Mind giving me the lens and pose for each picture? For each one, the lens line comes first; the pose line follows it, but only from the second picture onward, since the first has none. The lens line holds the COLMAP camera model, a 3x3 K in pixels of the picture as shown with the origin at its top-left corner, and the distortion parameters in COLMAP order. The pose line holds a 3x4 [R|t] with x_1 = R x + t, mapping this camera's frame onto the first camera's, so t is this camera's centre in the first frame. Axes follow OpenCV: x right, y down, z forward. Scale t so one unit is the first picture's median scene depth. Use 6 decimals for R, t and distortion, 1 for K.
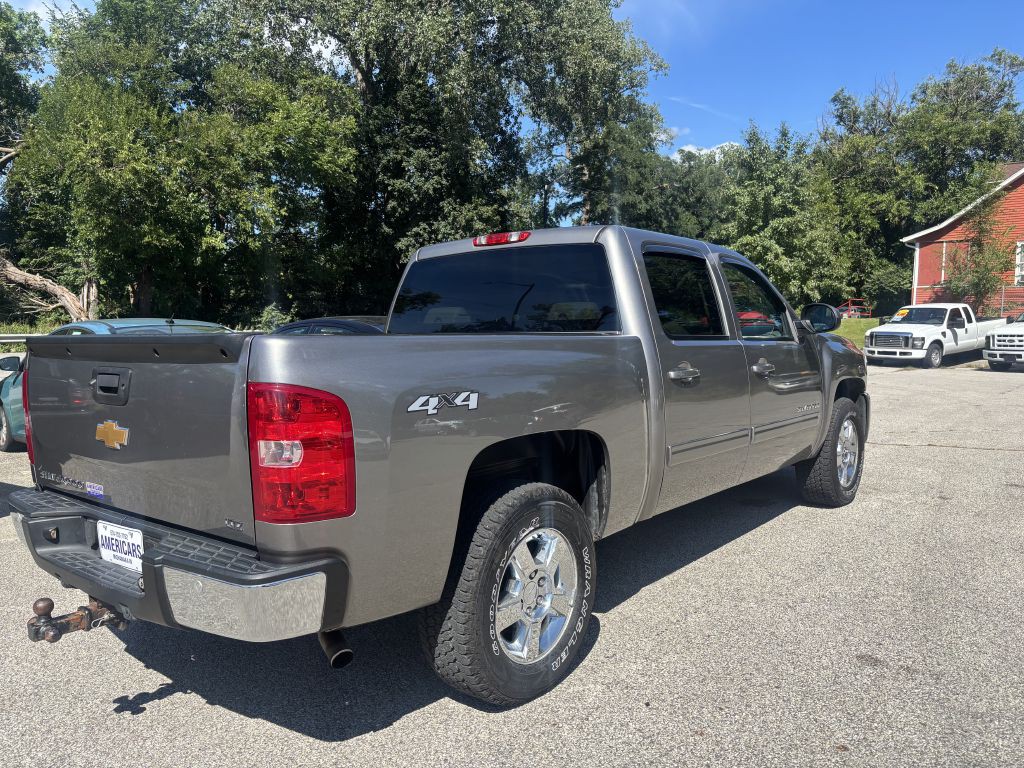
lens RADIAL K [[790.4, 0, 497.3], [0, 790.4, 375.0], [0, 0, 1]] dist [0.051950, -0.066648]
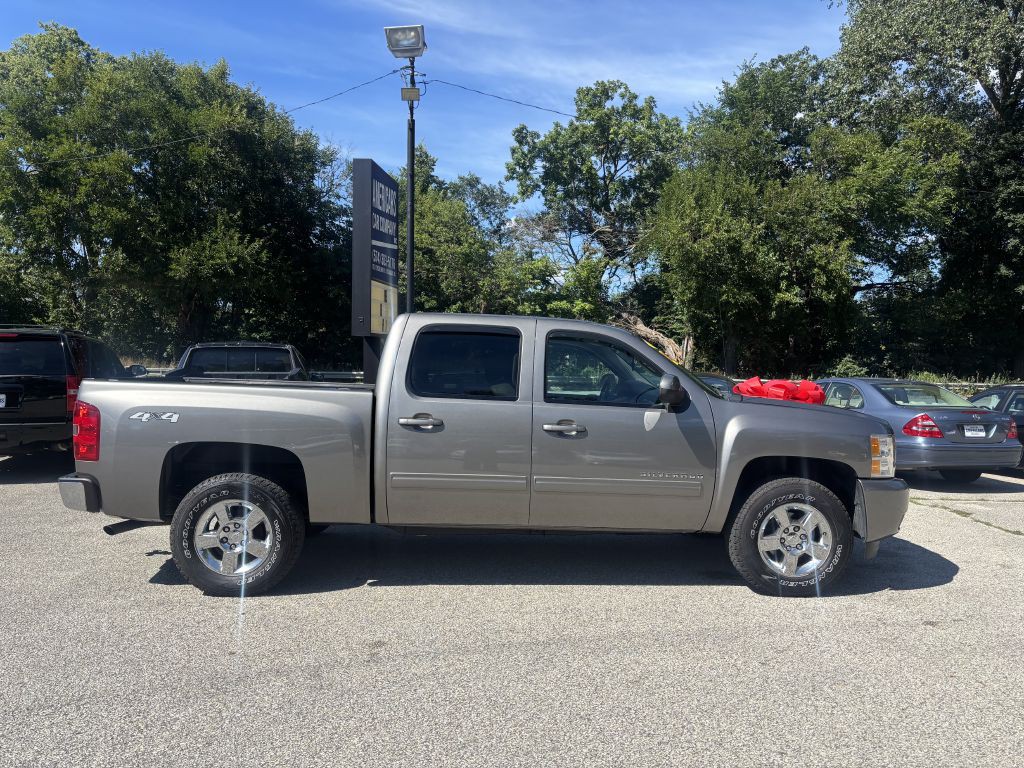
lens RADIAL K [[790.4, 0, 520.6], [0, 790.4, 382.2], [0, 0, 1]] dist [0.051950, -0.066648]
pose [[0.669692, 0.039085, -0.741609, 0.194931], [-0.076442, 0.996938, -0.016488, -0.008563], [0.738694, 0.067732, 0.670629, 0.030675]]
